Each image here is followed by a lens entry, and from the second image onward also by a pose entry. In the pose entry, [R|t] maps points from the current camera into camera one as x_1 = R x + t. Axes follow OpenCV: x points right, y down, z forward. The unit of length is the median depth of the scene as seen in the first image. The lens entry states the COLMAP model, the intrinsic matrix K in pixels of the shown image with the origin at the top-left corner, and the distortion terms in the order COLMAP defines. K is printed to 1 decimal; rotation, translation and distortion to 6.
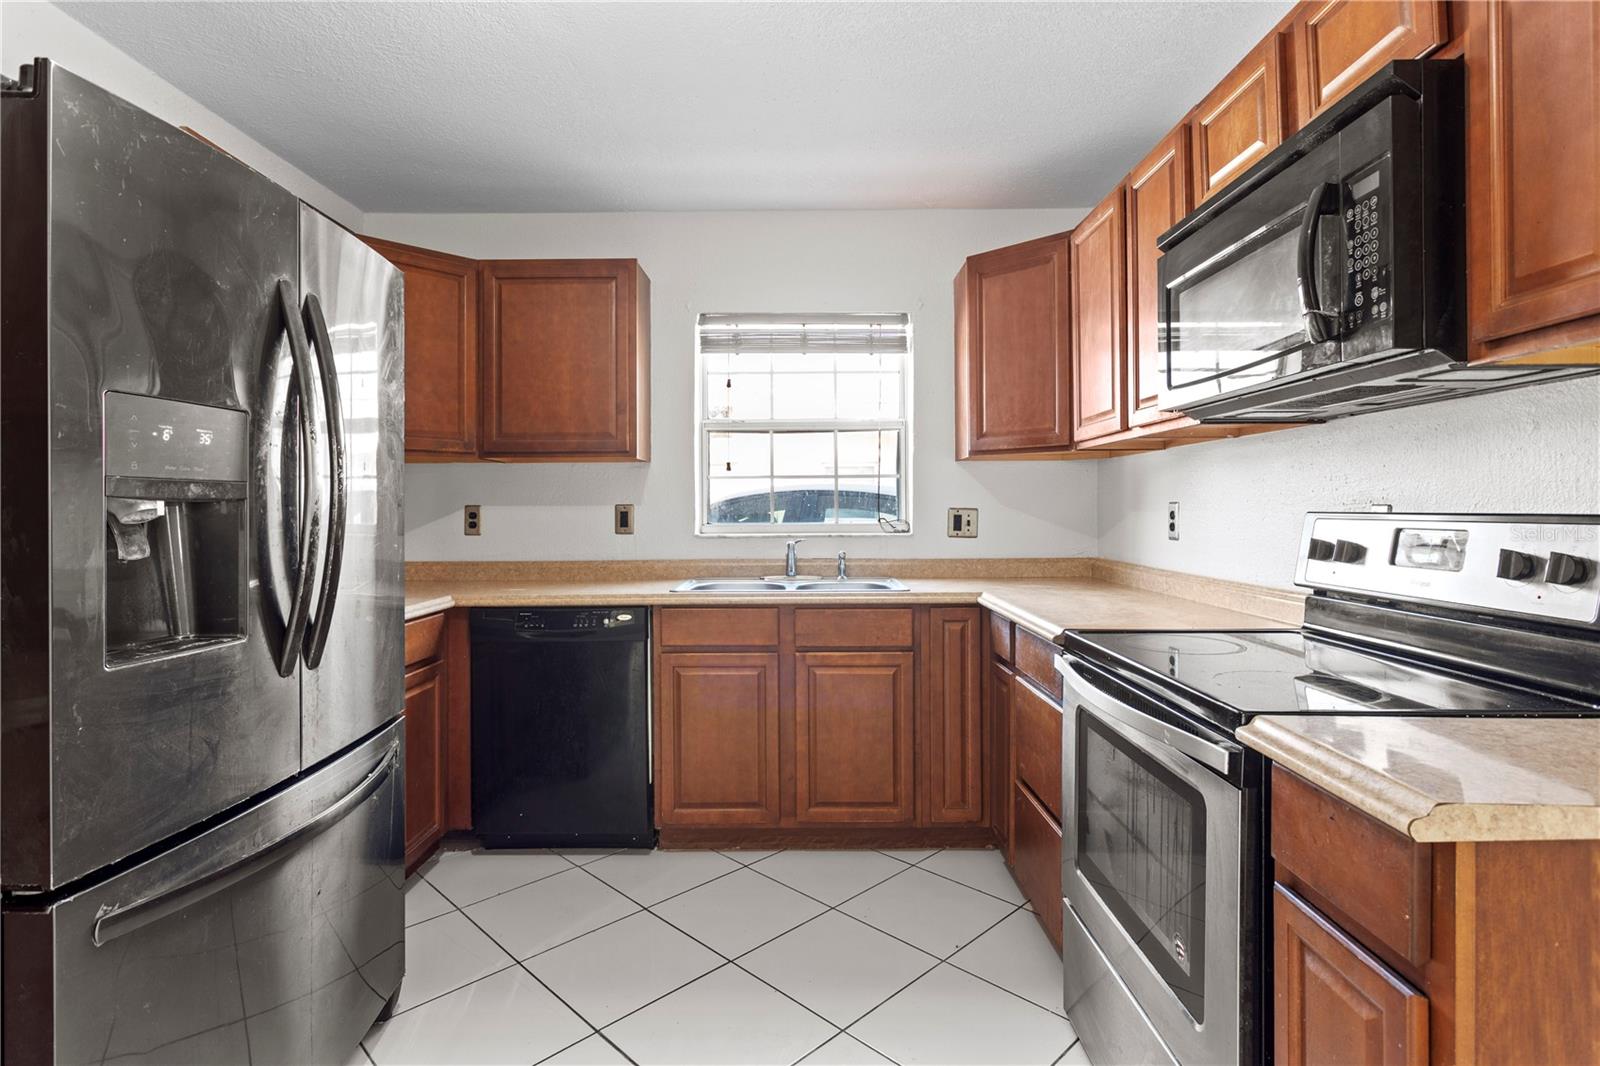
lens RADIAL K [[795.7, 0, 803.6], [0, 795.7, 507.1], [0, 0, 1]] dist [-0.015603, 0.007688]
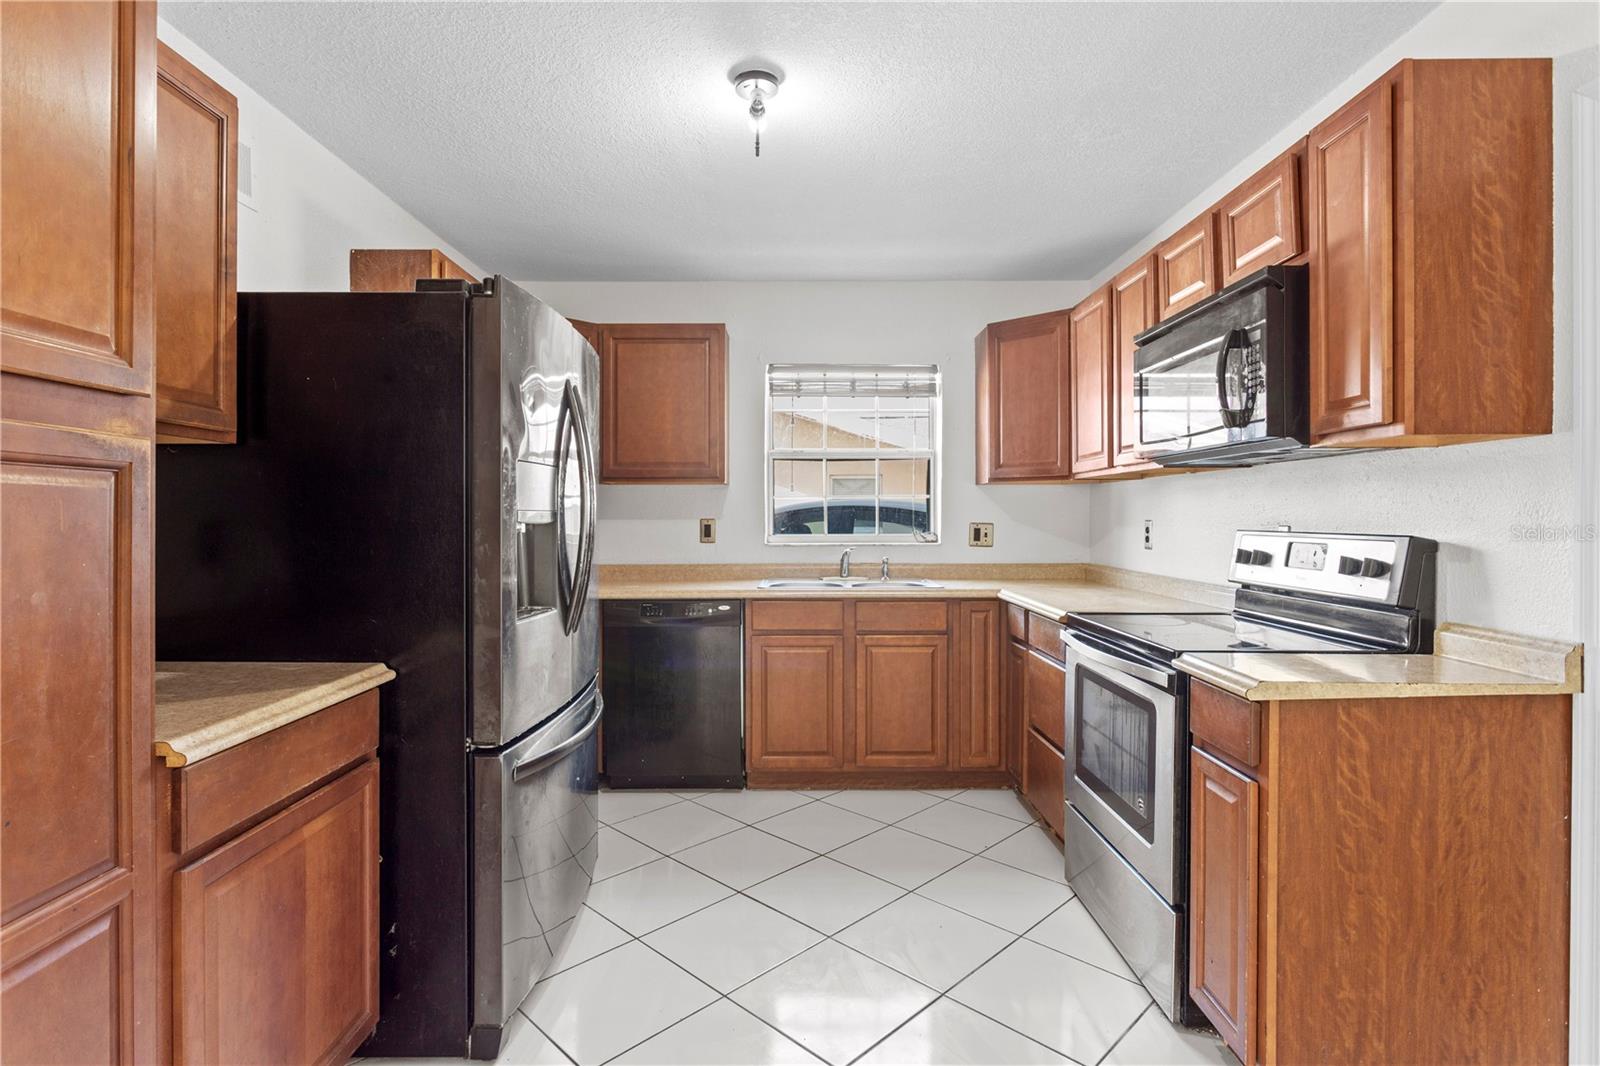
lens RADIAL K [[795.7, 0, 803.2], [0, 795.7, 519.3], [0, 0, 1]] dist [-0.015603, 0.007688]
pose [[0.999943, 0.003917, 0.009946, -0.110366], [-0.003972, 0.999977, 0.005477, -0.012280], [-0.009925, -0.005516, 0.999936, -0.289820]]
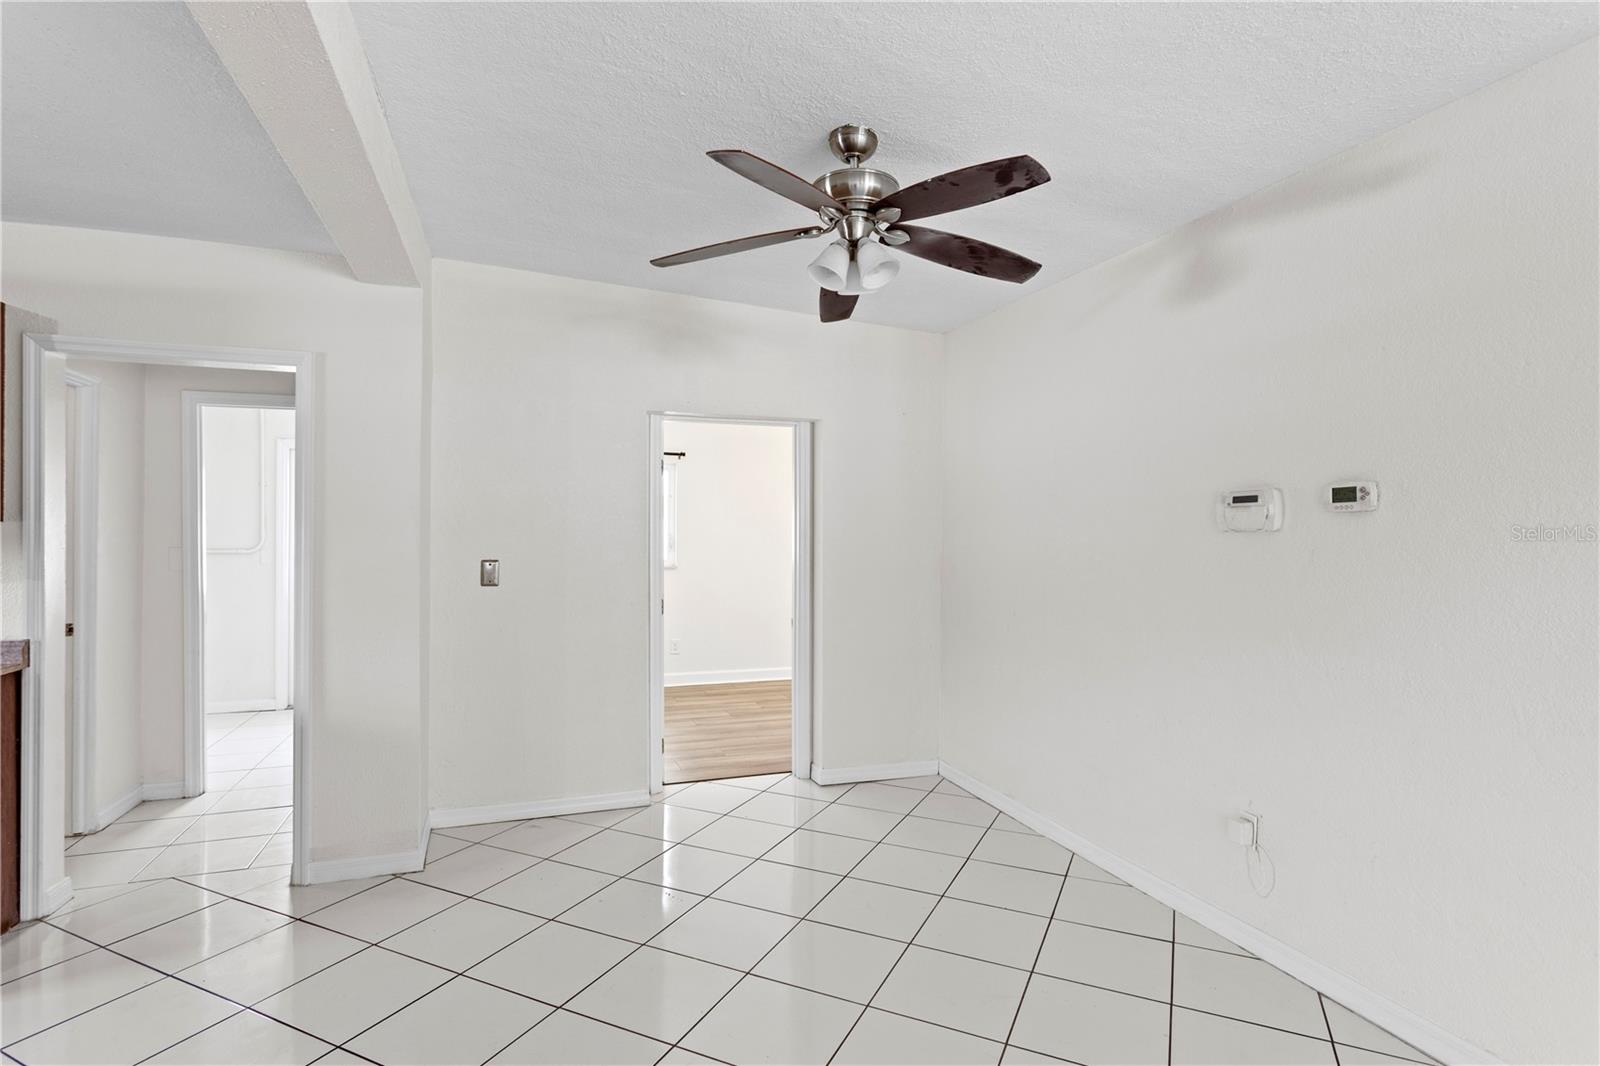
lens RADIAL K [[795.7, 0, 795.9], [0, 795.7, 532.7], [0, 0, 1]] dist [-0.015603, 0.007688]
pose [[-0.339886, 0.005312, 0.940452, -0.860314], [-0.004649, 0.999962, -0.007328, -0.059312], [-0.940455, -0.006863, -0.339848, -0.317822]]
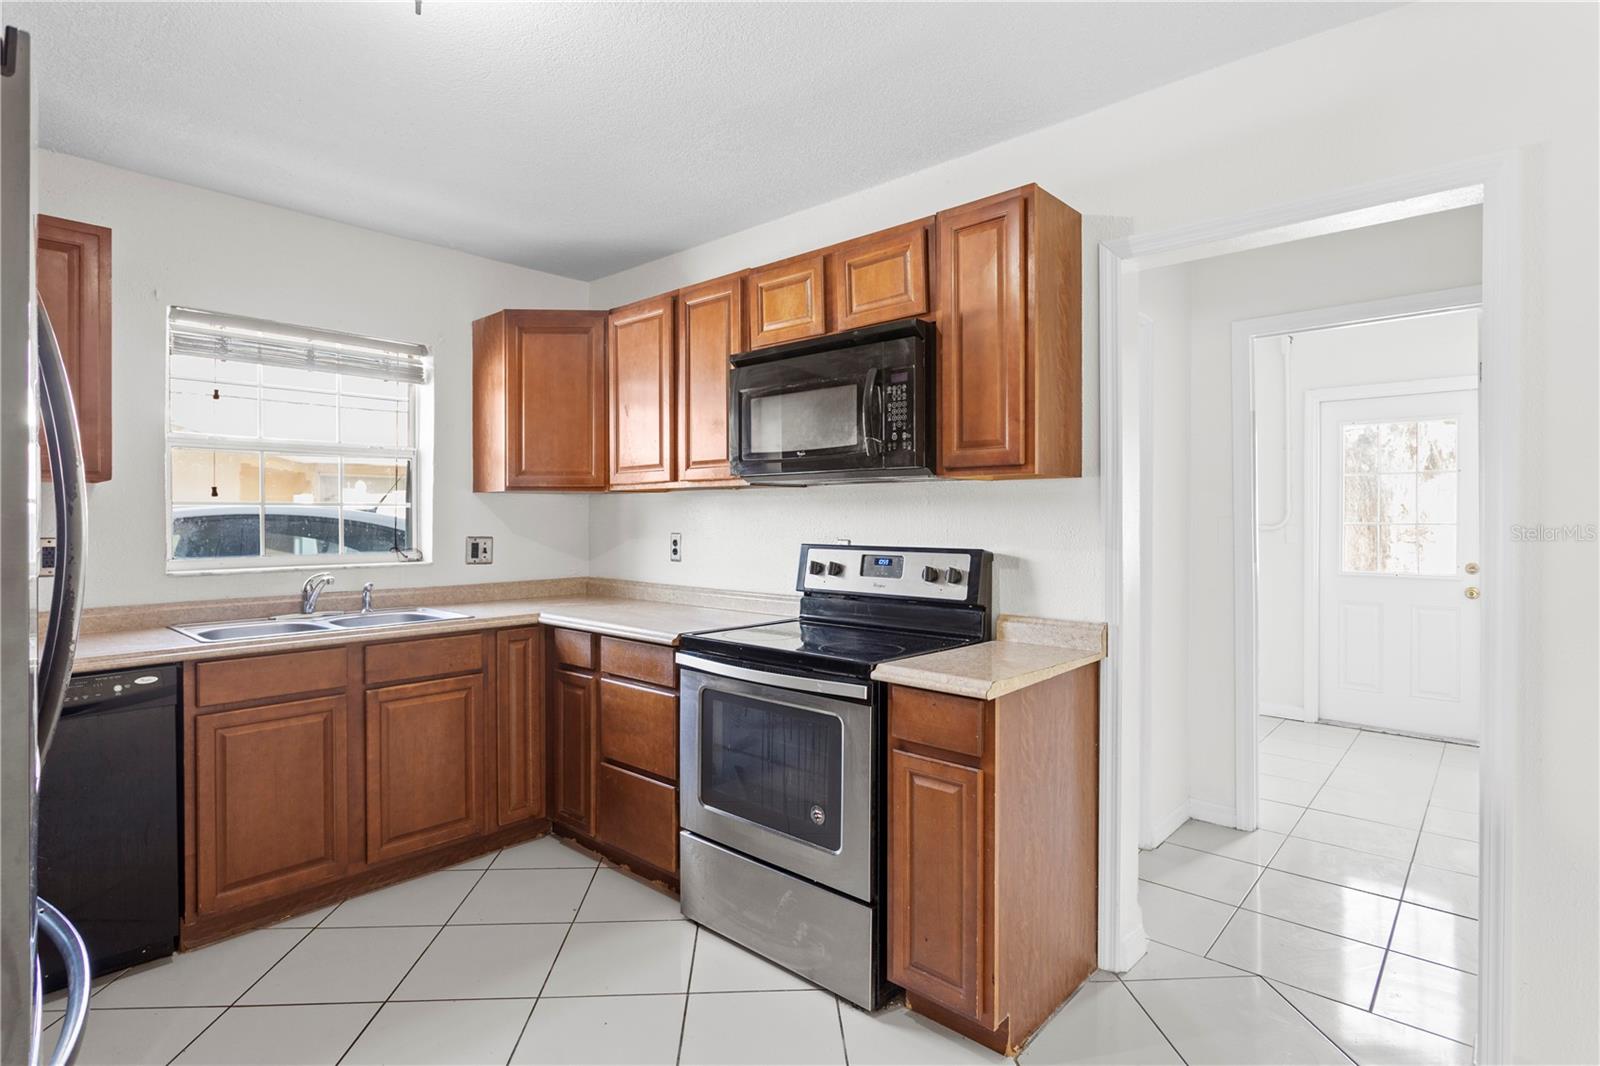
lens RADIAL K [[795.7, 0, 797.7], [0, 795.7, 521.1], [0, 0, 1]] dist [-0.015603, 0.007688]
pose [[0.668277, 0.001775, 0.743910, -0.381713], [-0.004854, 0.999986, 0.001974, -0.029444], [-0.743896, -0.004931, 0.668277, -0.039130]]
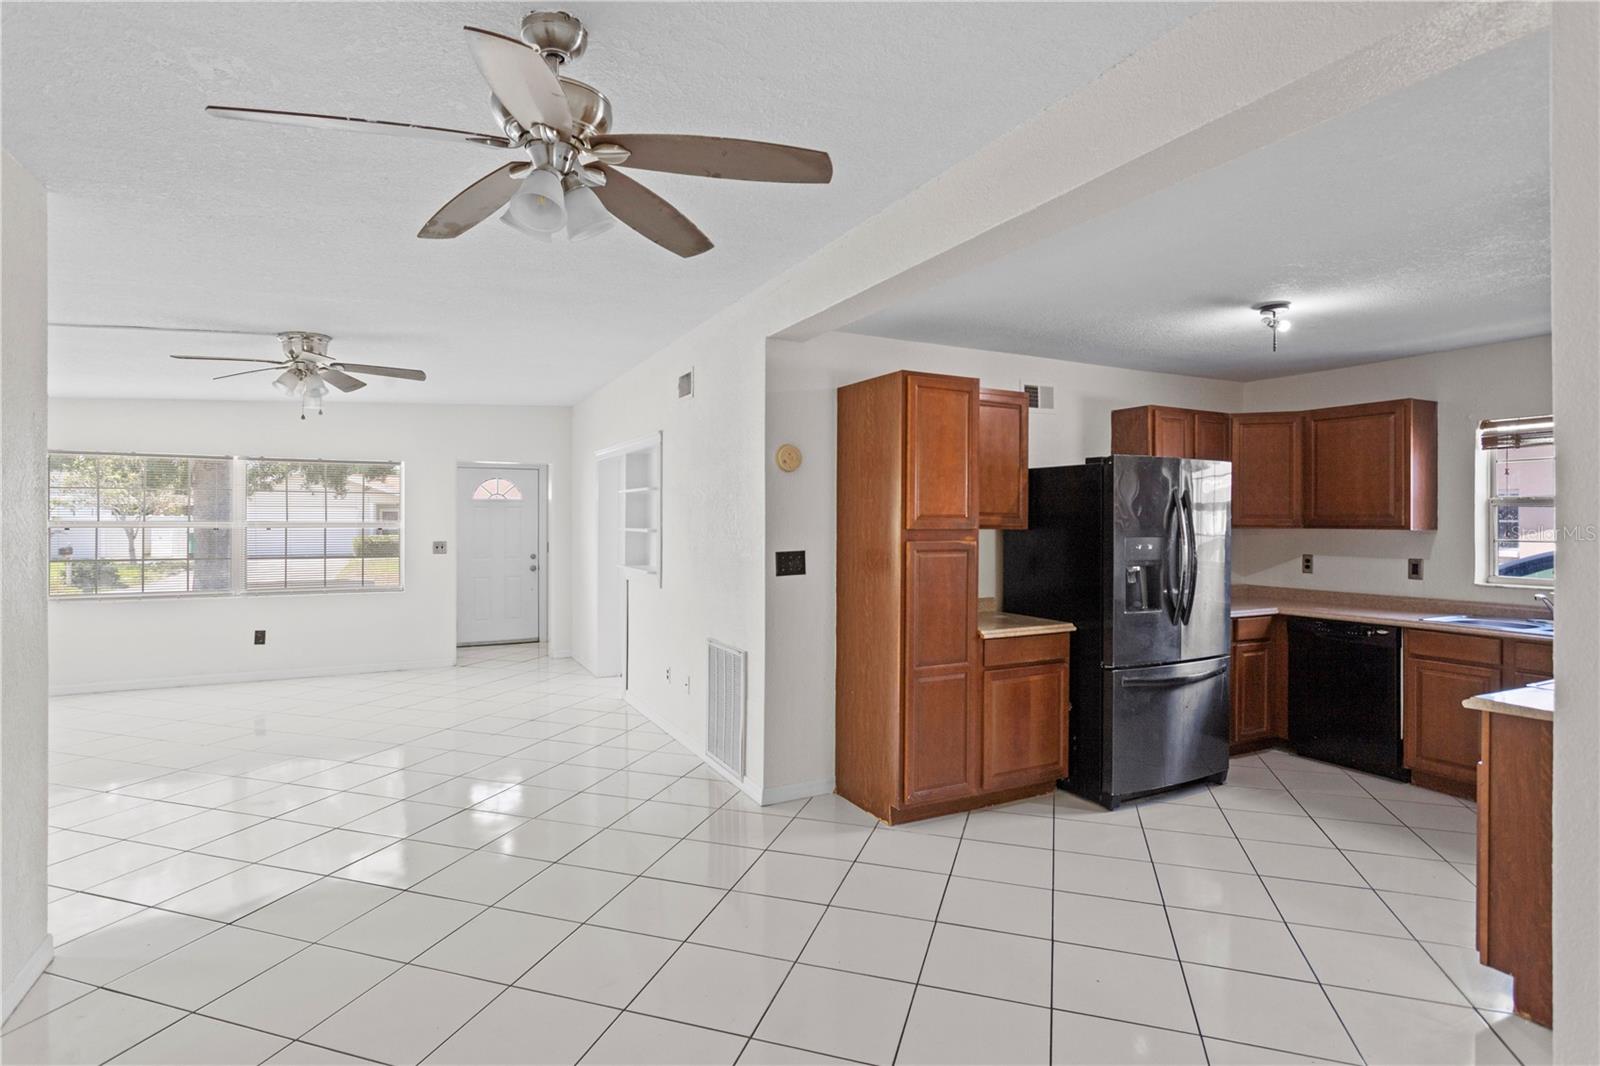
lens RADIAL K [[795.7, 0, 792.7], [0, 795.7, 520.7], [0, 0, 1]] dist [-0.015603, 0.007688]
pose [[0.444537, 0.007209, -0.895731, 0.687728], [-0.003619, 0.999974, 0.006252, -0.095214], [0.895753, 0.000463, 0.444552, -0.804642]]
